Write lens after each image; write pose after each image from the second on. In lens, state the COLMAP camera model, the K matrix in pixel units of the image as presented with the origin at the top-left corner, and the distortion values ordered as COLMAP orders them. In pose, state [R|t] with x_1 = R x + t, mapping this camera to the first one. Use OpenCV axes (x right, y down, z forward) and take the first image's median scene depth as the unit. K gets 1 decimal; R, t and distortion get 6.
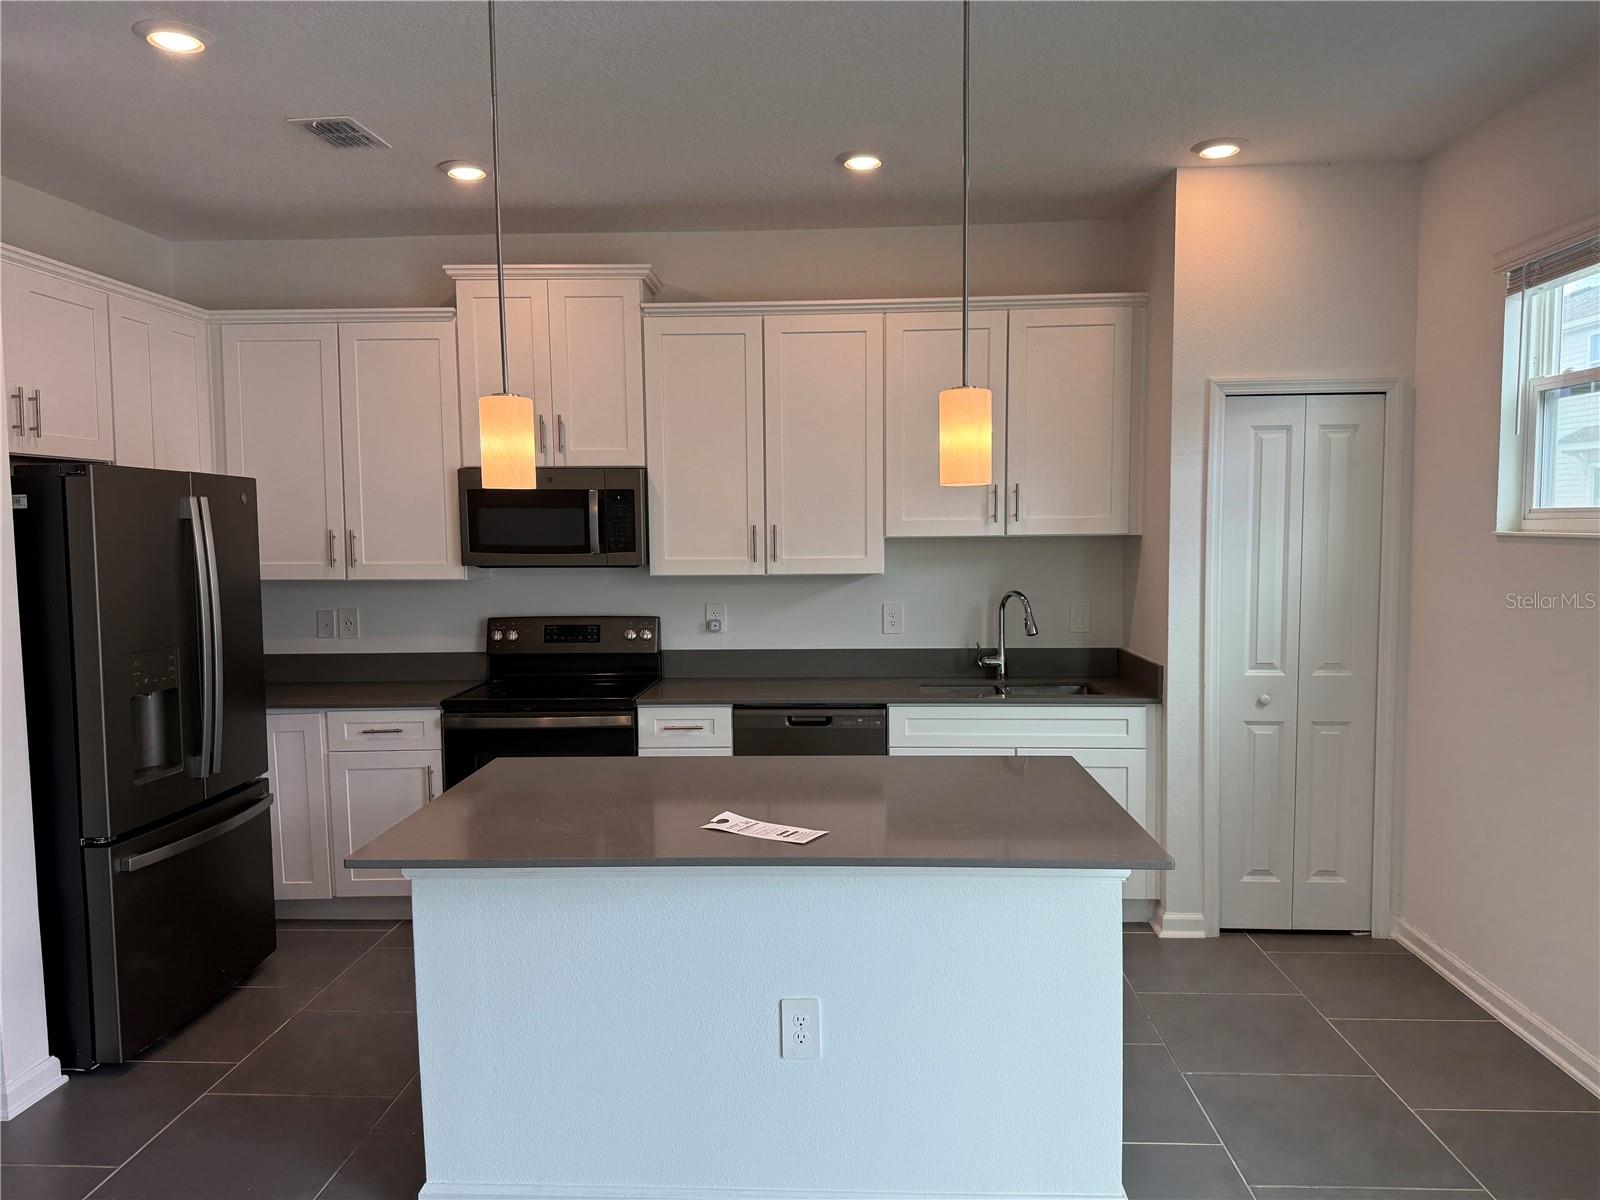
lens RADIAL K [[1121.5, 0, 804.6], [0, 1121.5, 599.7], [0, 0, 1]] dist [0.072954, -0.094939]
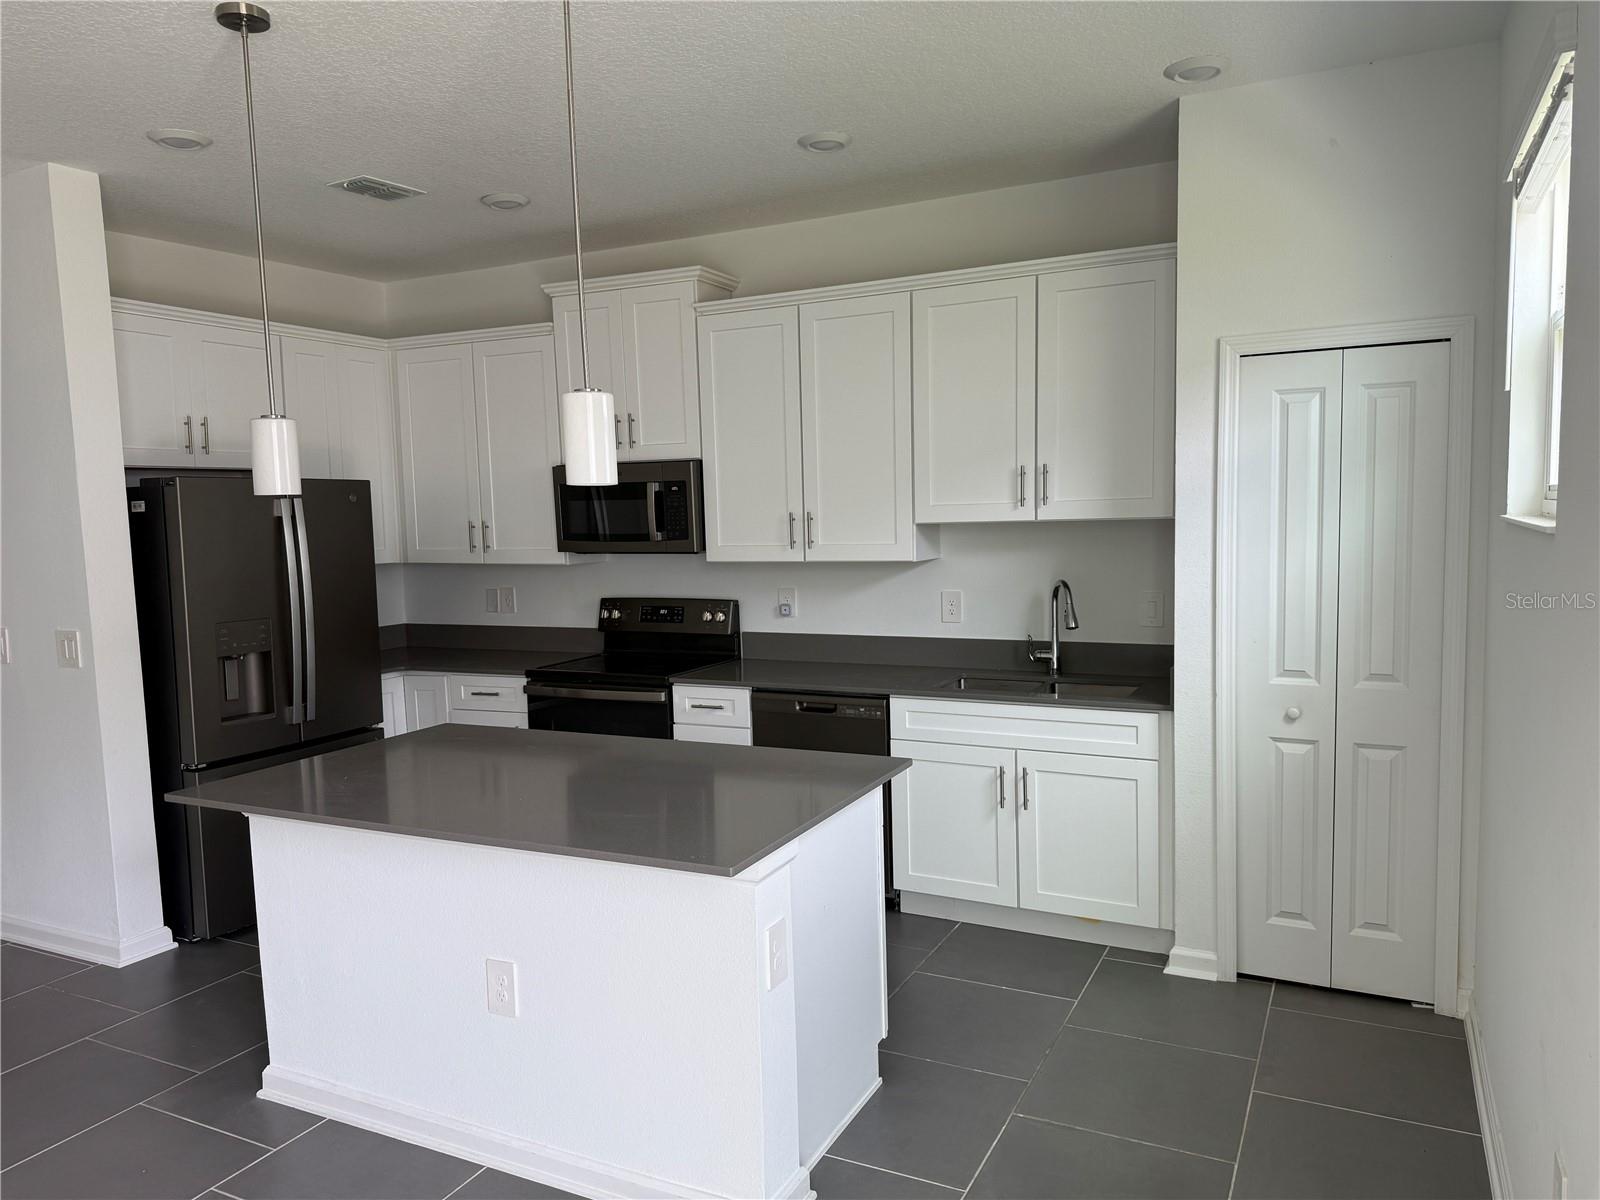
lens RADIAL K [[1121.5, 0, 802.7], [0, 1121.5, 607.3], [0, 0, 1]] dist [0.072954, -0.094939]
pose [[0.911956, 0.022459, -0.409673, 0.411249], [-0.010082, 0.999426, 0.032347, -0.014674], [0.410165, -0.025369, 0.911659, 0.077966]]
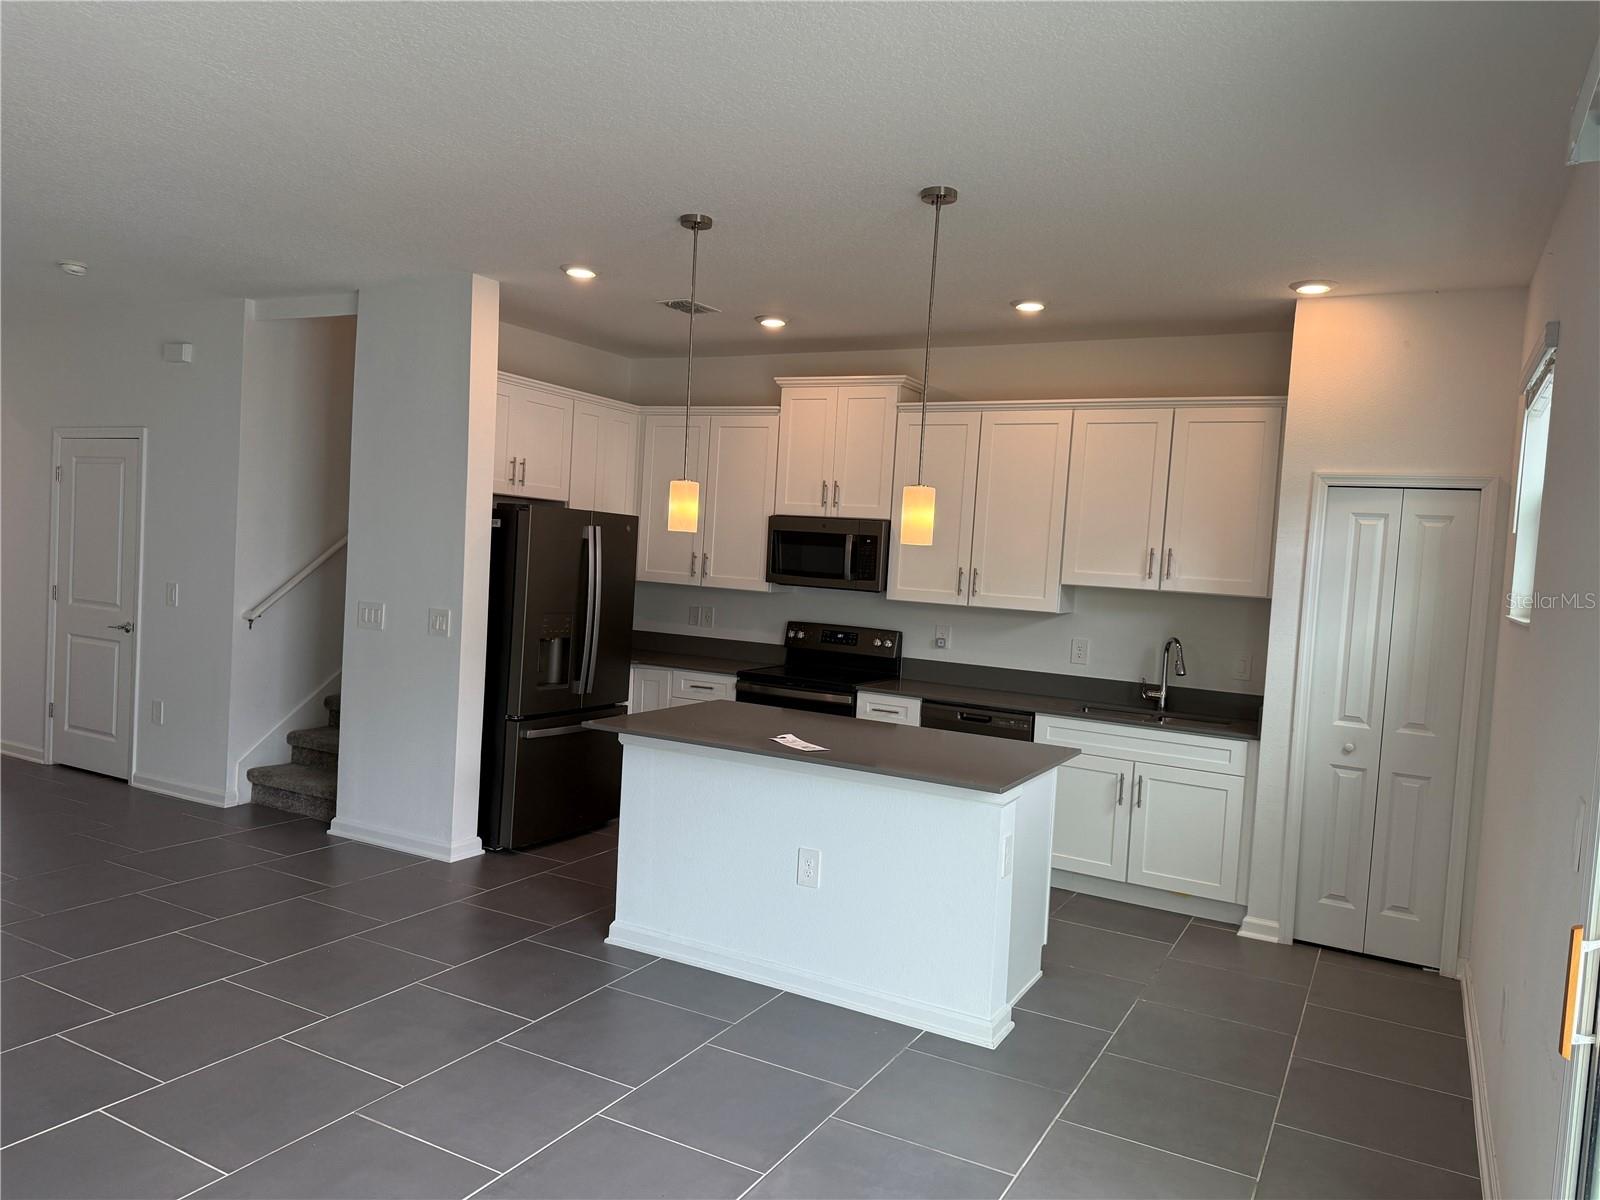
lens RADIAL K [[1121.5, 0, 802.1], [0, 1121.5, 598.2], [0, 0, 1]] dist [0.072954, -0.094939]
pose [[0.896293, 0.081493, -0.435910, 0.392726], [-0.097932, 0.995075, -0.015335, 0.008596], [0.432513, 0.056434, 0.899860, -0.290115]]
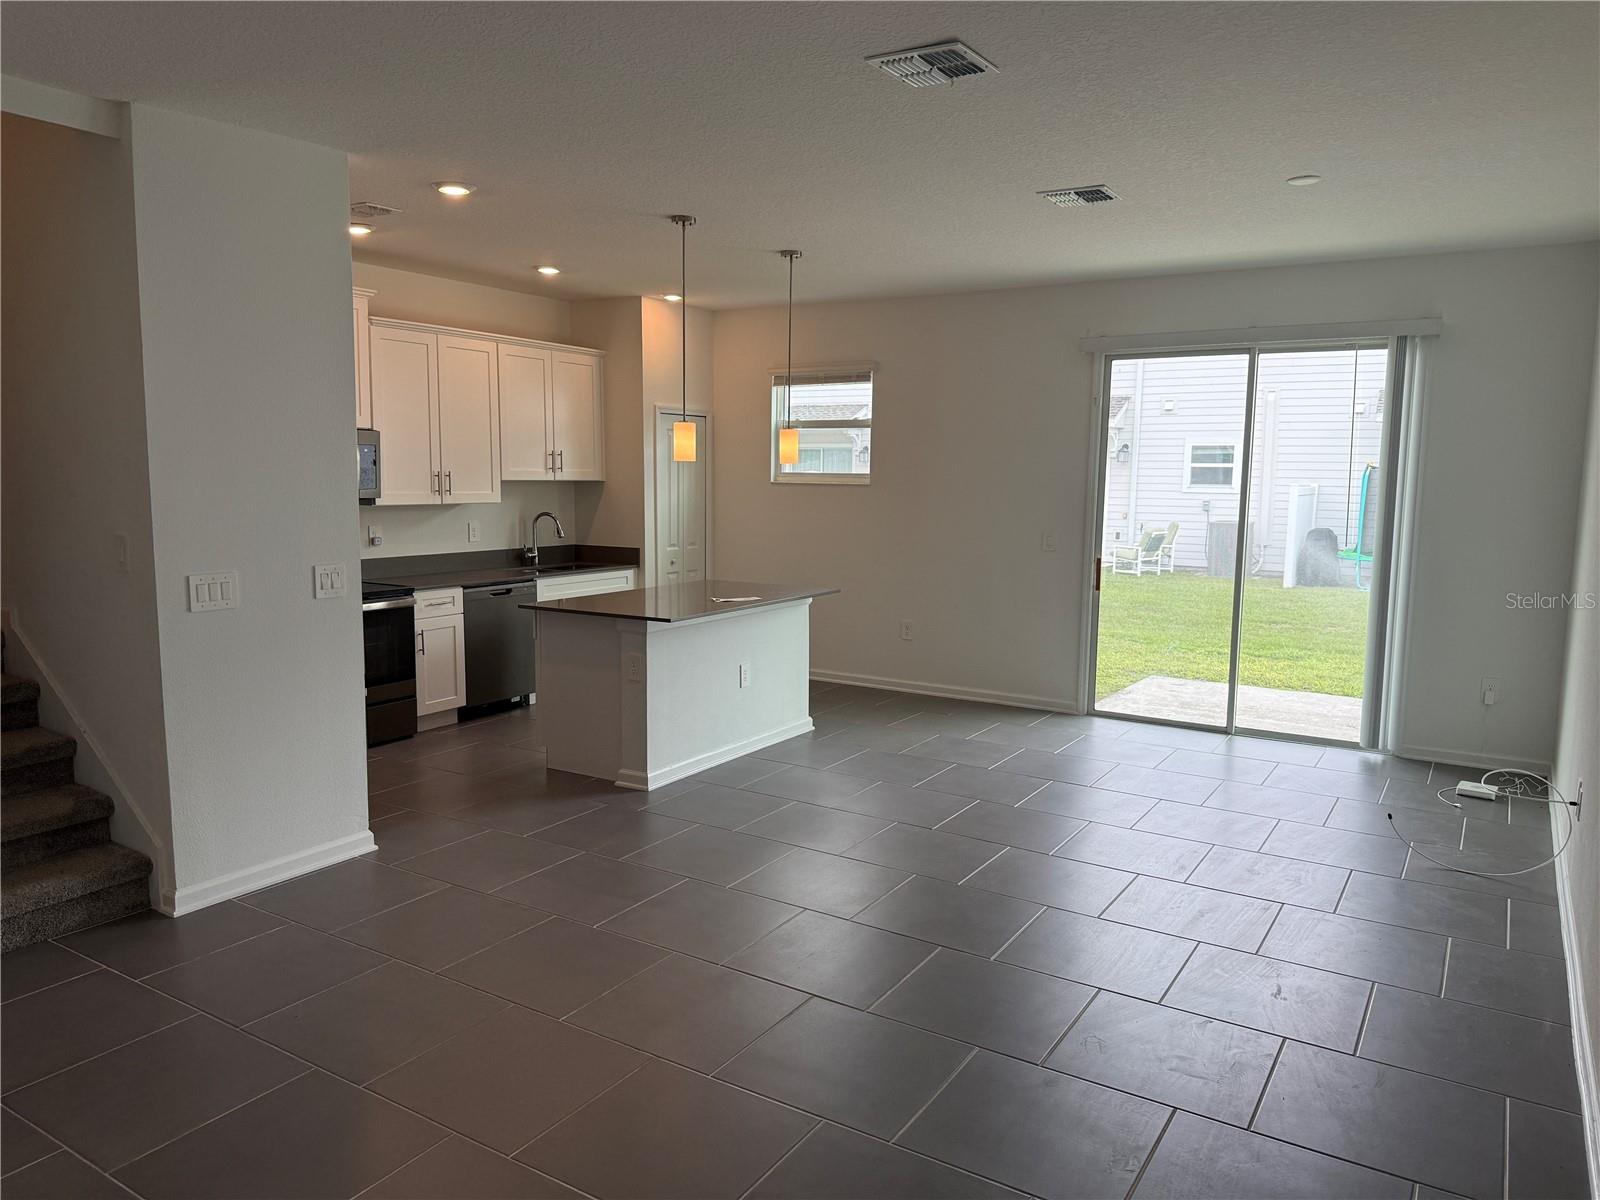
lens RADIAL K [[1121.5, 0, 810.3], [0, 1121.5, 602.3], [0, 0, 1]] dist [0.072954, -0.094939]
pose [[0.478177, -0.087016, 0.873942, -1.255289], [0.042741, 0.996206, 0.075804, 0.017271], [-0.877223, 0.001105, 0.480082, -0.199602]]
